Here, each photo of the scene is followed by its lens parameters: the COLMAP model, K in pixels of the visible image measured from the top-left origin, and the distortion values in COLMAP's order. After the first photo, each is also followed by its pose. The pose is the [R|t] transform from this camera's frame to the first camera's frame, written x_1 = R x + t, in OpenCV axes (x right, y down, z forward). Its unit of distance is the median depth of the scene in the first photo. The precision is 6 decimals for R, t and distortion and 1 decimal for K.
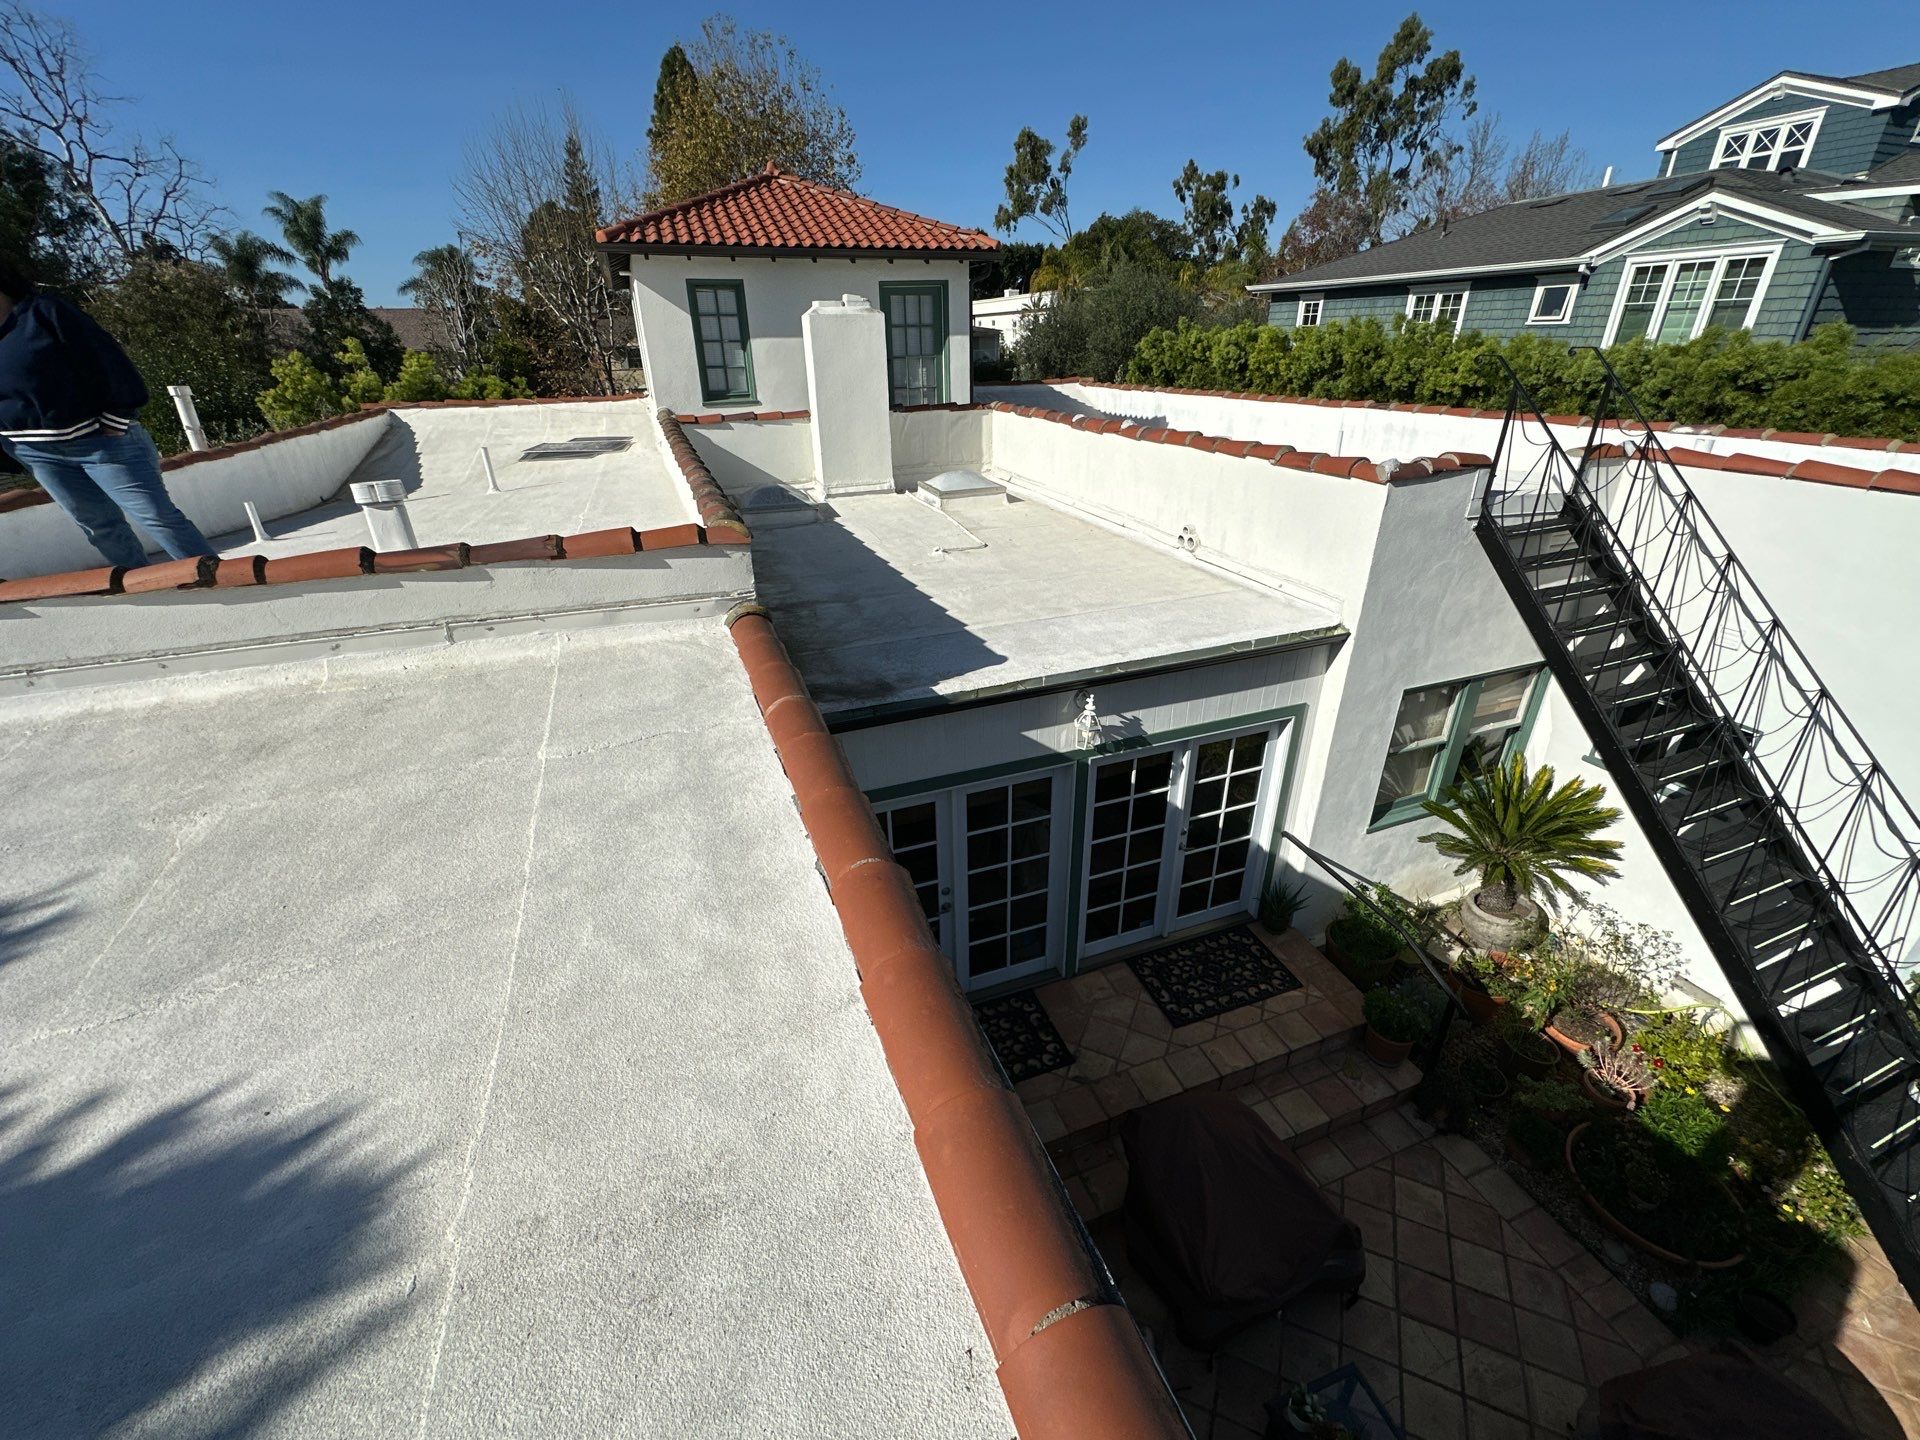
lens RADIAL K [[789.9, 0, 960.0], [0, 789.9, 720.0], [0, 0, 1]] dist [-0.001023, -0.000085]
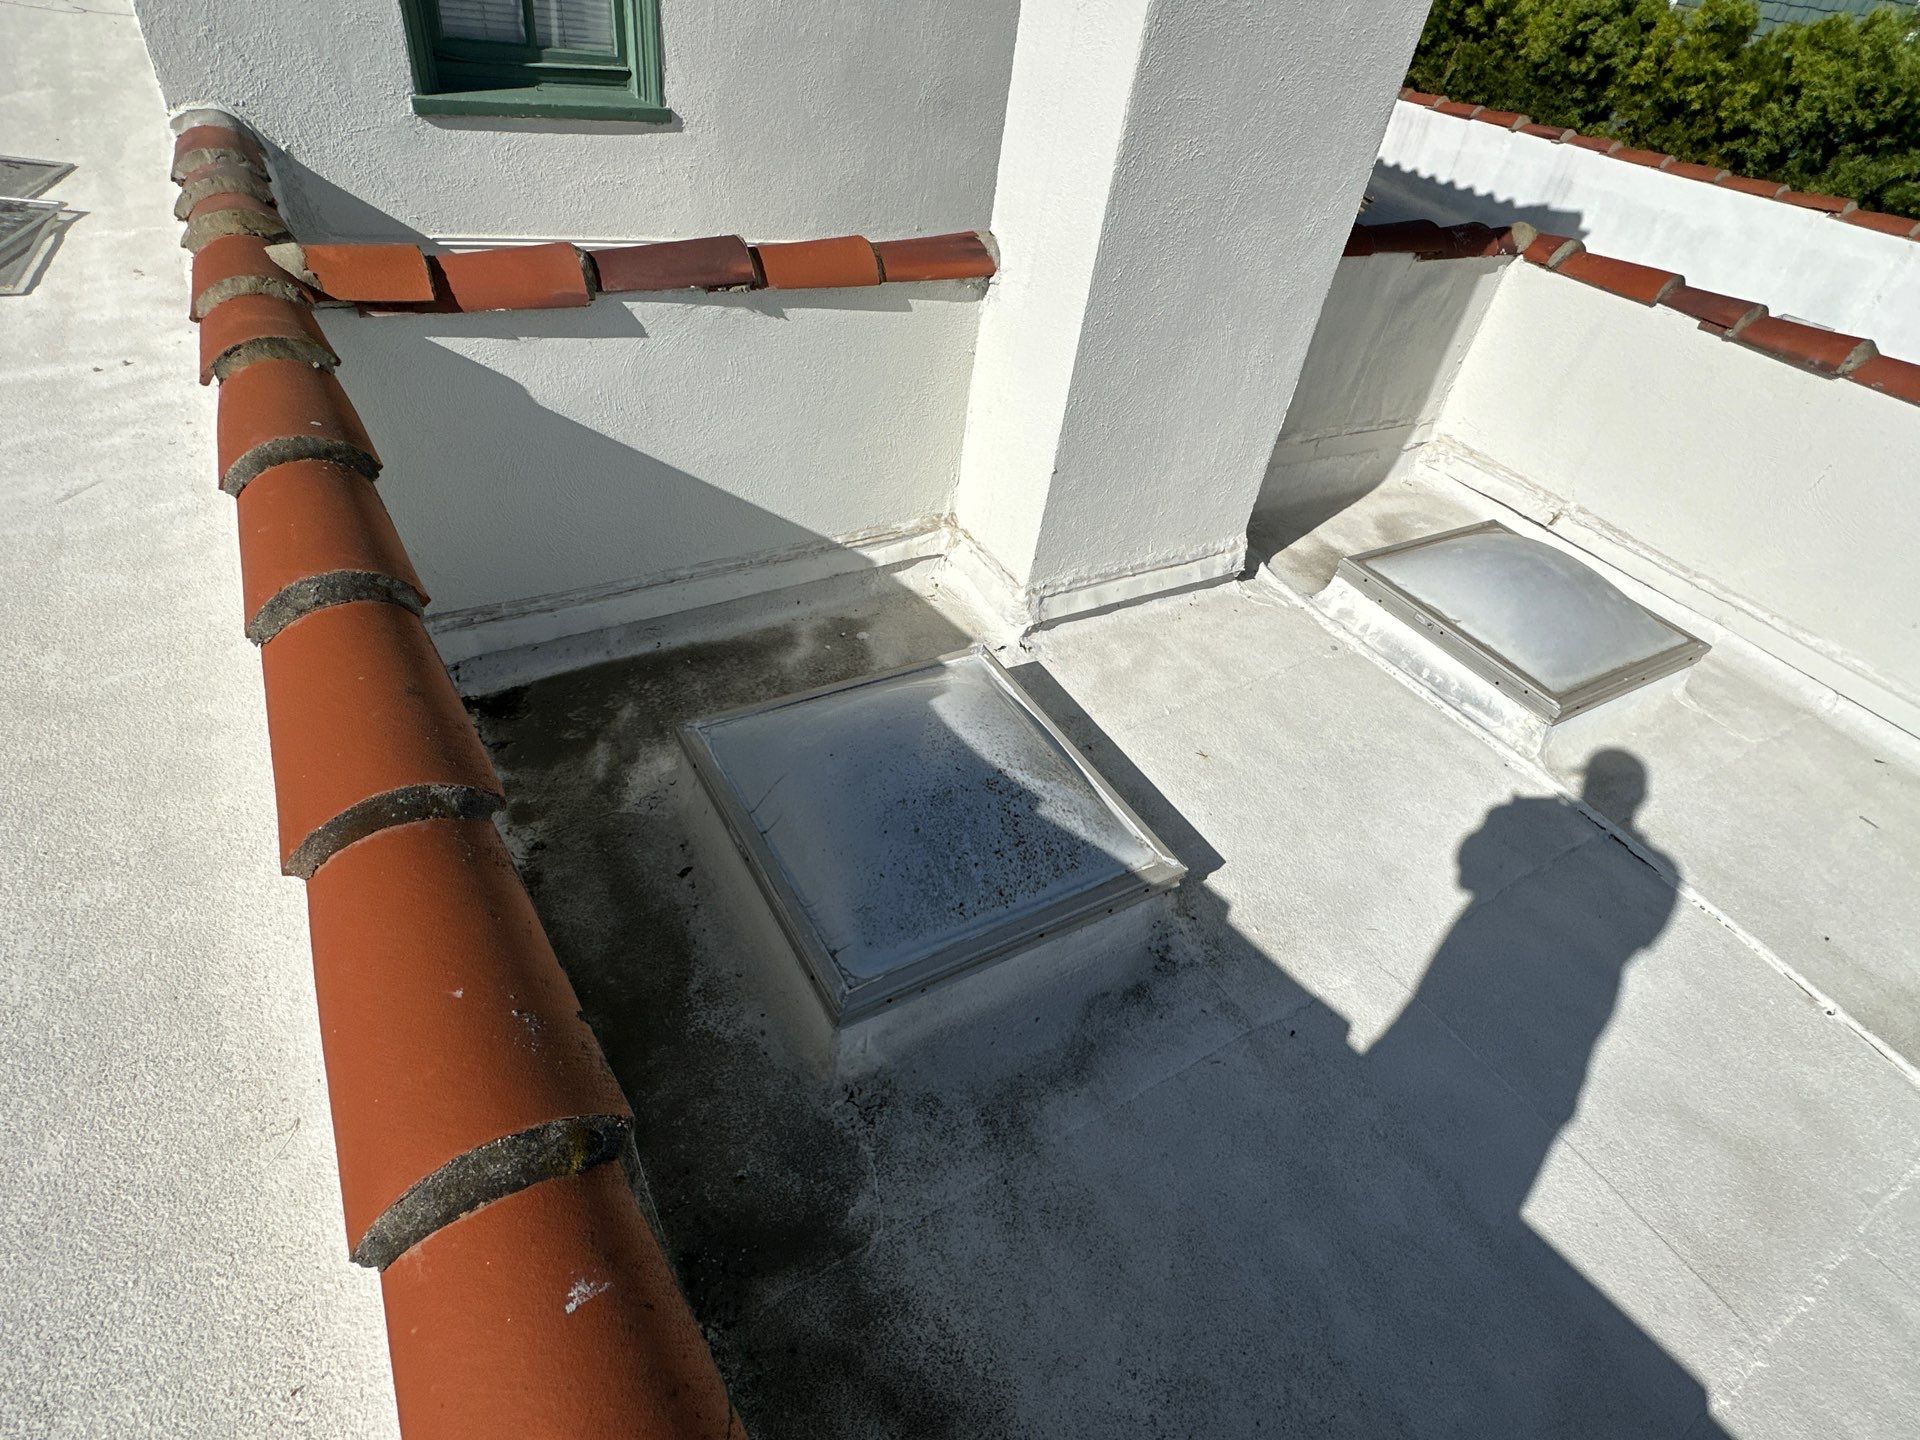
lens RADIAL K [[967.4, 0, 960.0], [0, 967.4, 720.0], [0, 0, 1]] dist [0.001720, 0.000345]
pose [[0.971361, -0.017099, 0.236991, -0.236153], [-0.046385, 0.964571, 0.259715, -0.299157], [-0.233035, -0.263270, 0.936154, 0.642900]]
